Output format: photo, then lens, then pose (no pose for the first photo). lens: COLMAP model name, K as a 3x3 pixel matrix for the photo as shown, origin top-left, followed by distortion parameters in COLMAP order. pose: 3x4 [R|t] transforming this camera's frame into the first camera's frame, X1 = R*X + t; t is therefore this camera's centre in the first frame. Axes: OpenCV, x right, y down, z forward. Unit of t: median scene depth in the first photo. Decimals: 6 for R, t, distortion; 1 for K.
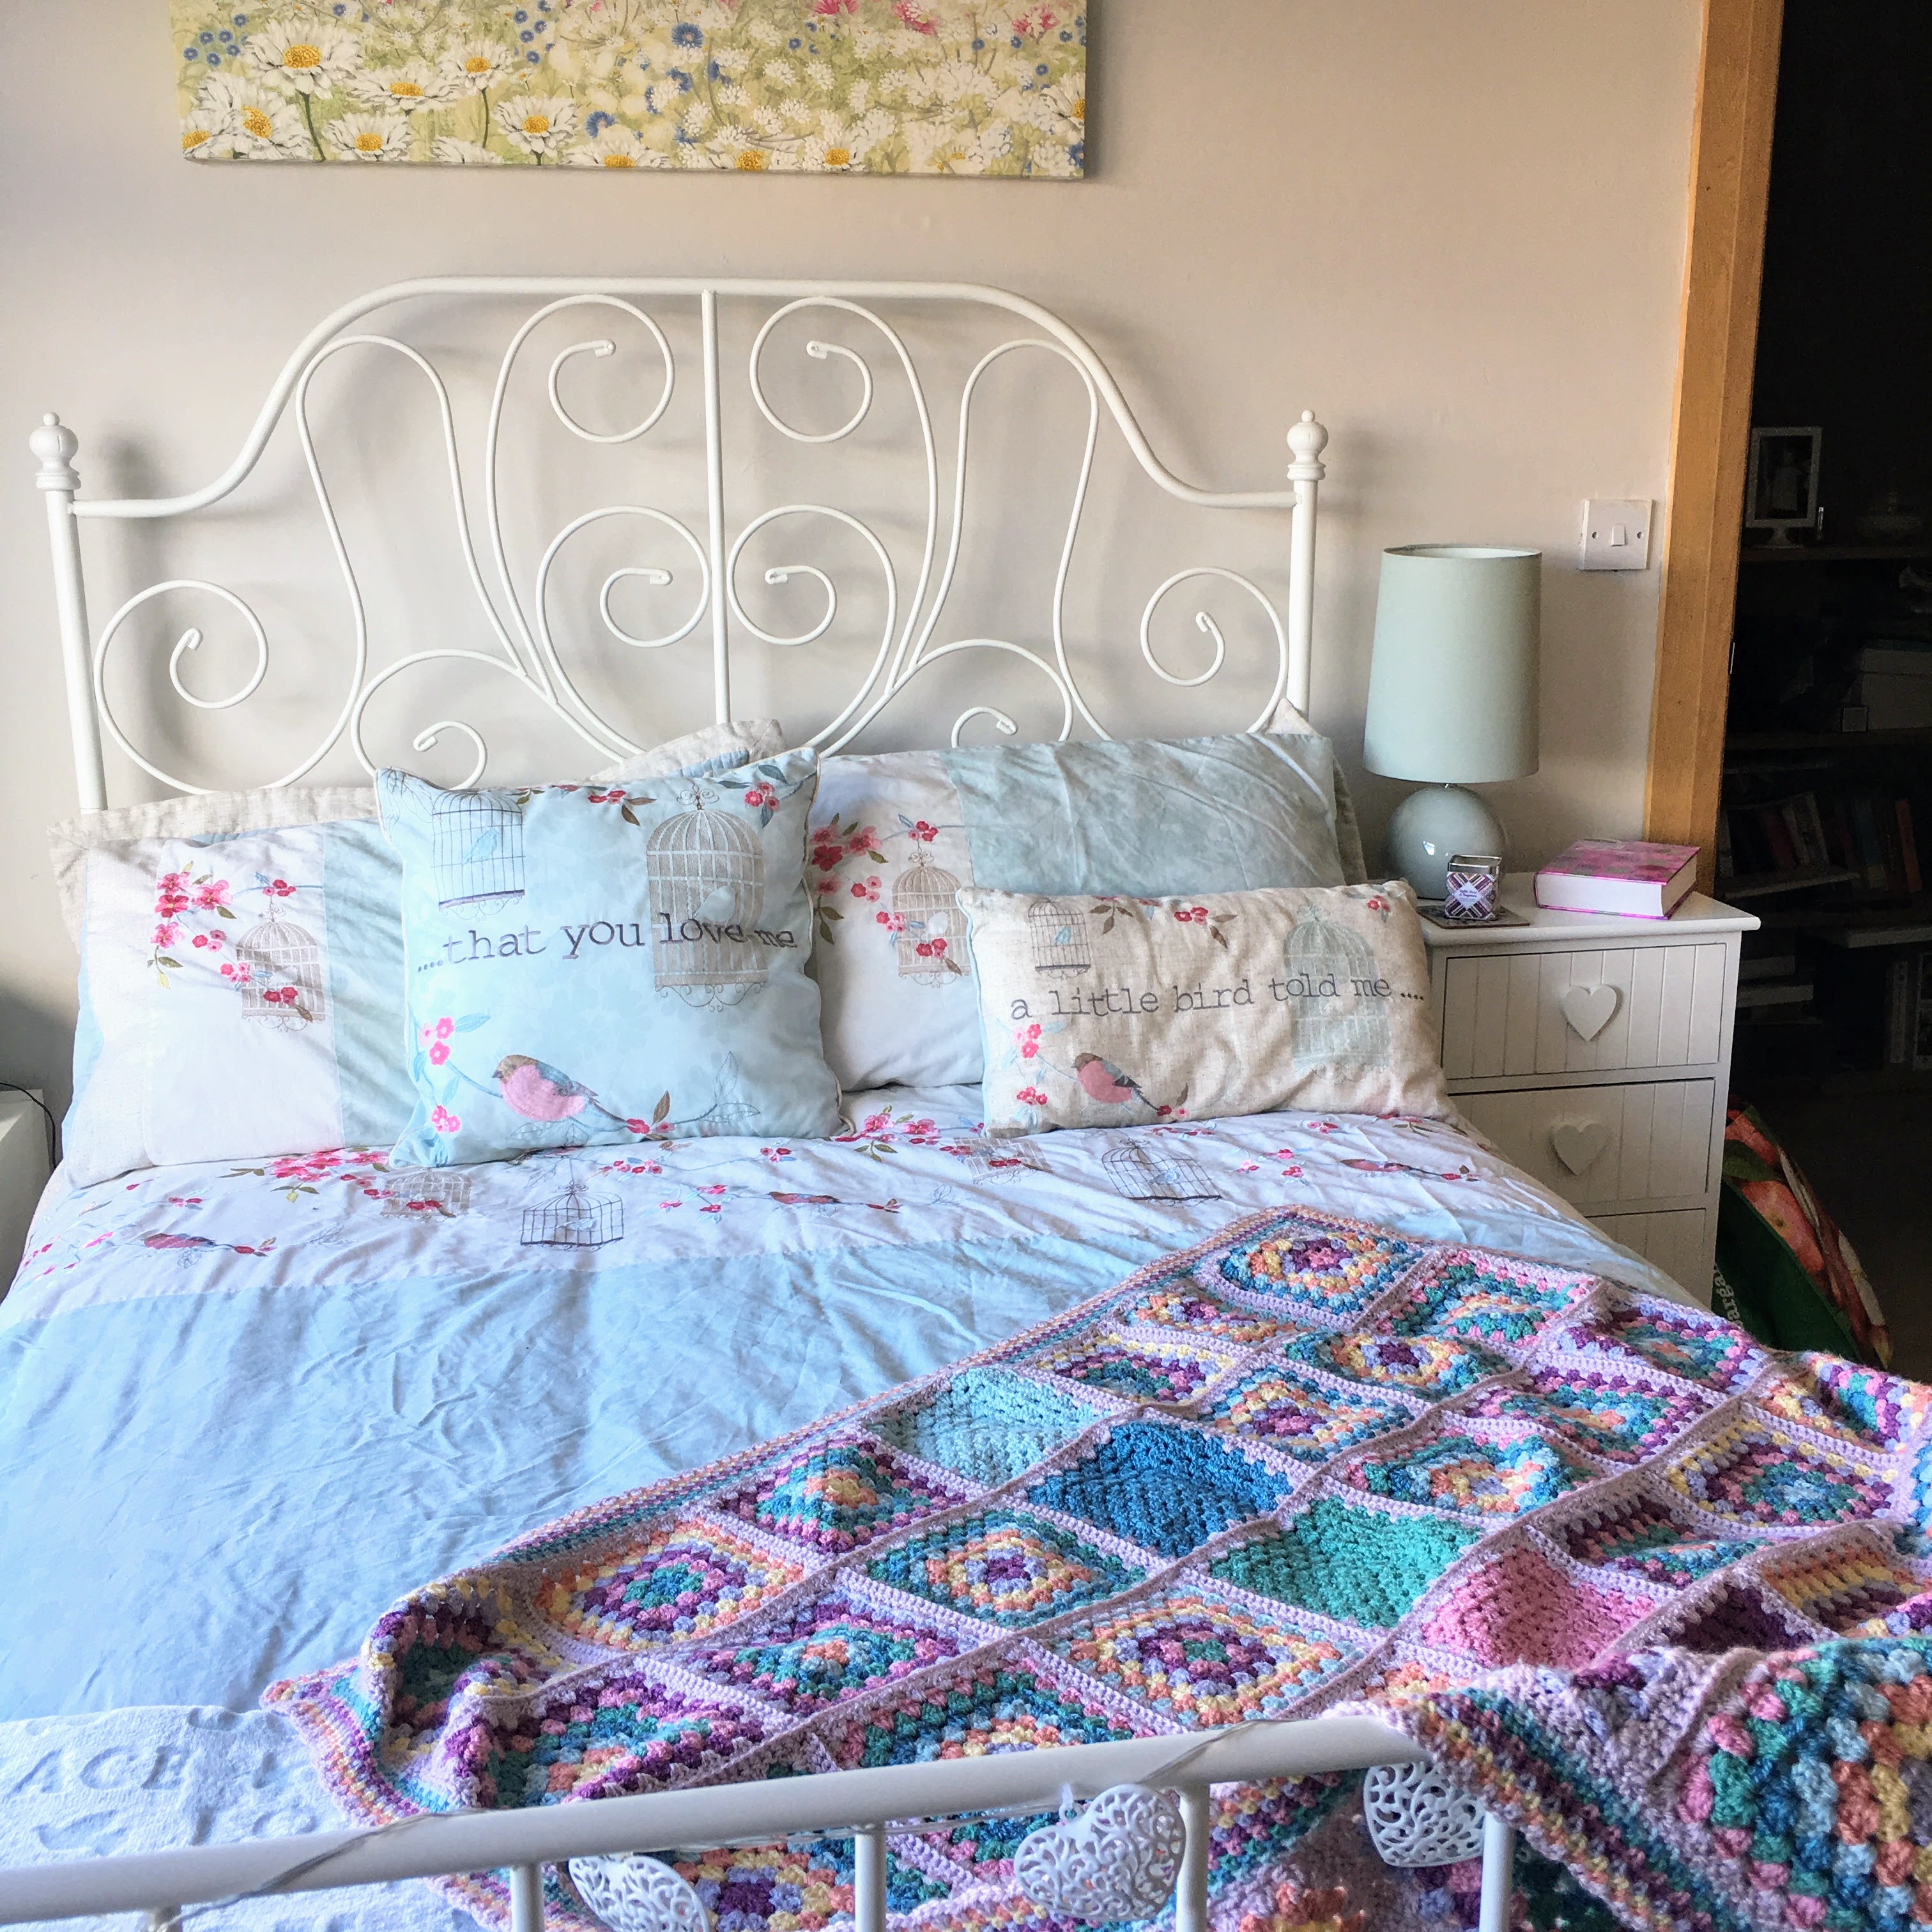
lens RADIAL K [[2328.4, 0, 964.2], [0, 2328.4, 971.8], [0, 0, 1]] dist [0.062176, 0.000000]
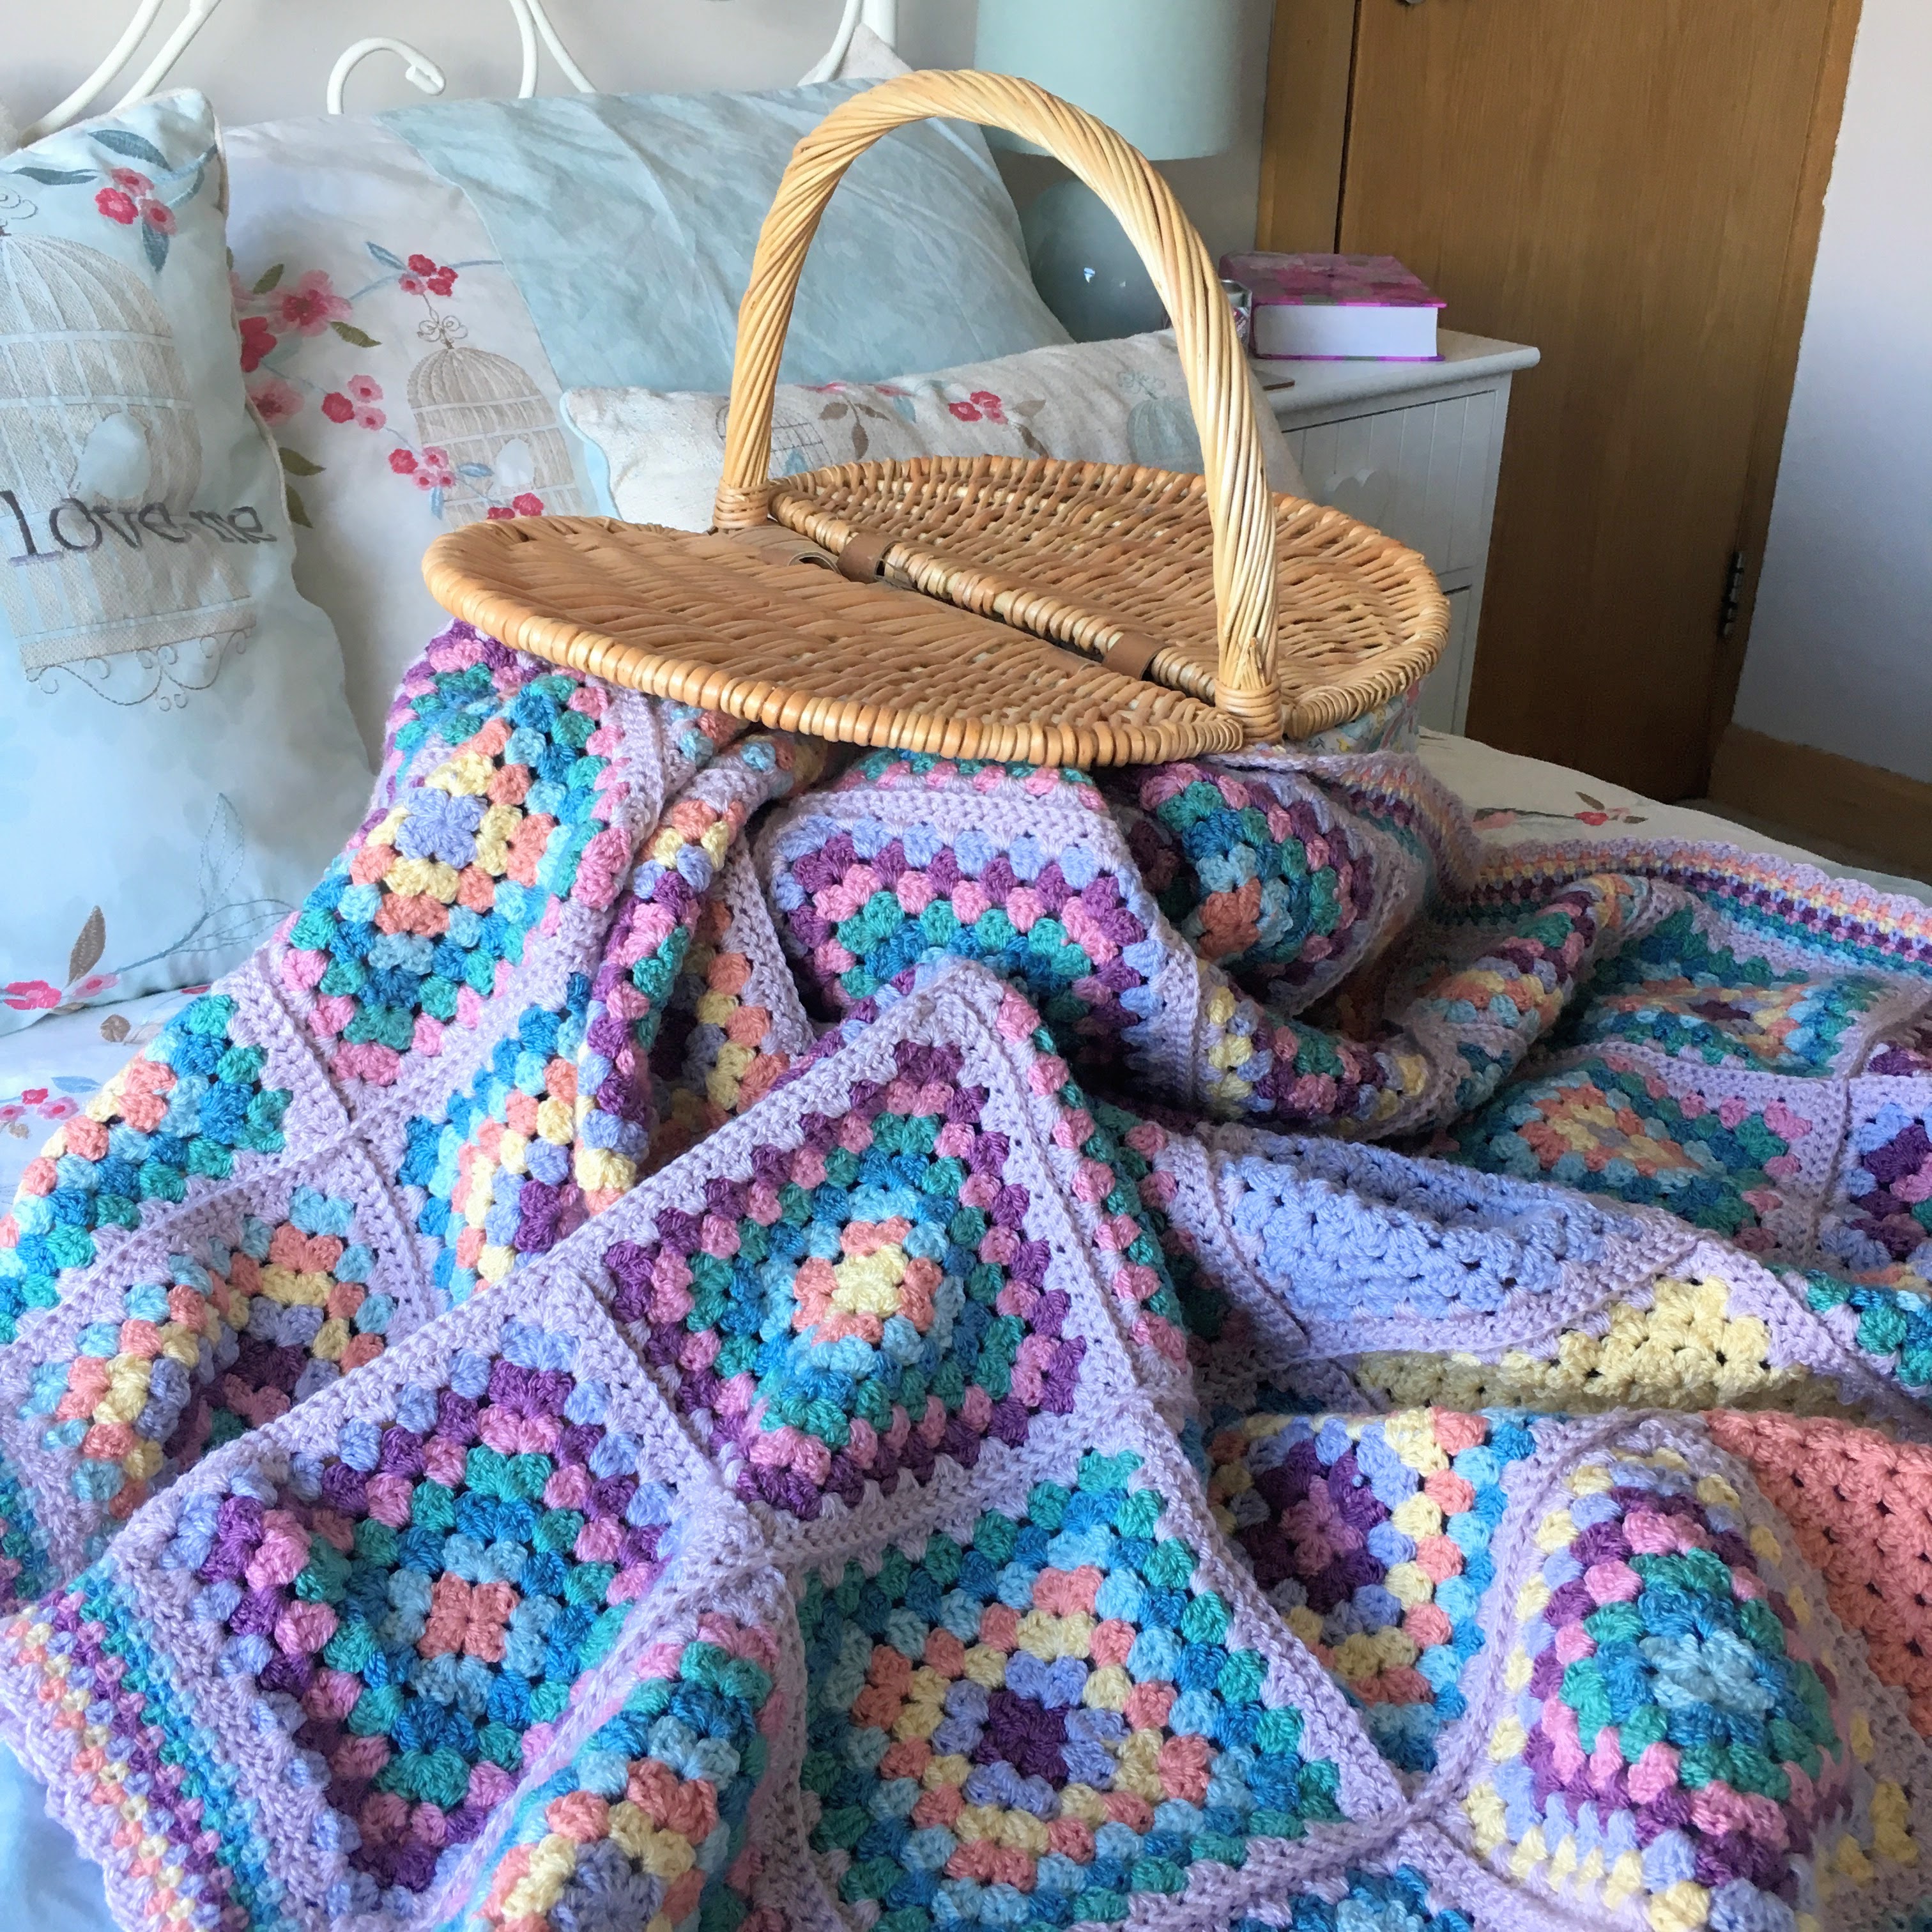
lens RADIAL K [[2328.4, 0, 958.2], [0, 2328.4, 965.8], [0, 0, 1]] dist [0.062176, 0.000000]
pose [[0.880663, -0.186878, 0.435327, -0.169505], [0.096337, 0.970352, 0.221666, -0.018725], [-0.463845, -0.153275, 0.872557, 0.512725]]
